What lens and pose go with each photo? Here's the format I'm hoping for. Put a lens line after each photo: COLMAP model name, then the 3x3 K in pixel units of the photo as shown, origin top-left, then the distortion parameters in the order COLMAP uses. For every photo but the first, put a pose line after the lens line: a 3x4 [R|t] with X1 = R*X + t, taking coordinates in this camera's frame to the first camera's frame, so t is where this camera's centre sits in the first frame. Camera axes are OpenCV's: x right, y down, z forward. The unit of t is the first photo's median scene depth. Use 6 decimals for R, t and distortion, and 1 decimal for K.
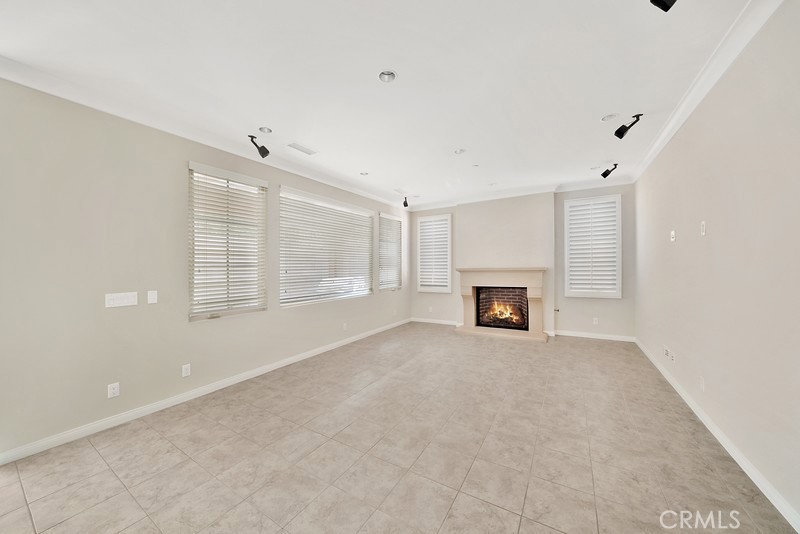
lens RADIAL K [[278.5, 0, 394.9], [0, 278.5, 263.8], [0, 0, 1]] dist [-0.018478, -0.000063]
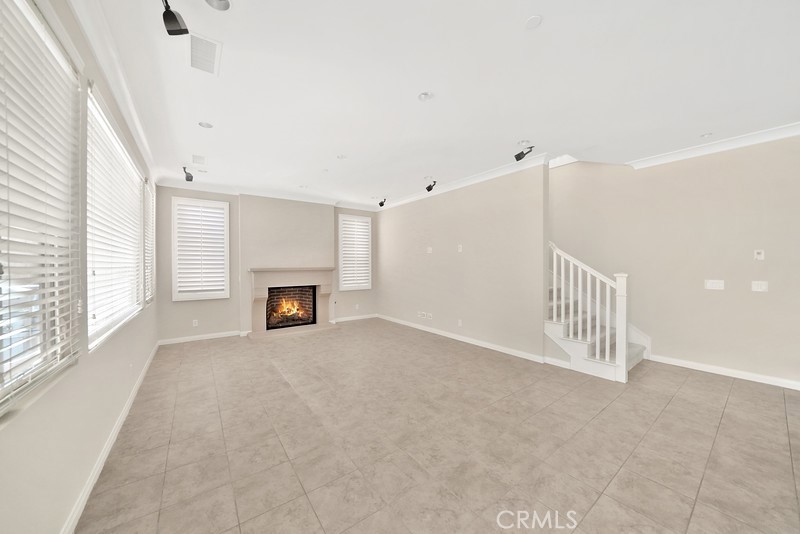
lens RADIAL K [[278.5, 0, 394.8], [0, 278.5, 267.8], [0, 0, 1]] dist [-0.018478, -0.000063]
pose [[0.389214, 0.002800, 0.921143, -0.512808], [-0.014093, 0.999896, 0.002915, 0.007852], [-0.921040, -0.014116, 0.389213, 0.307657]]
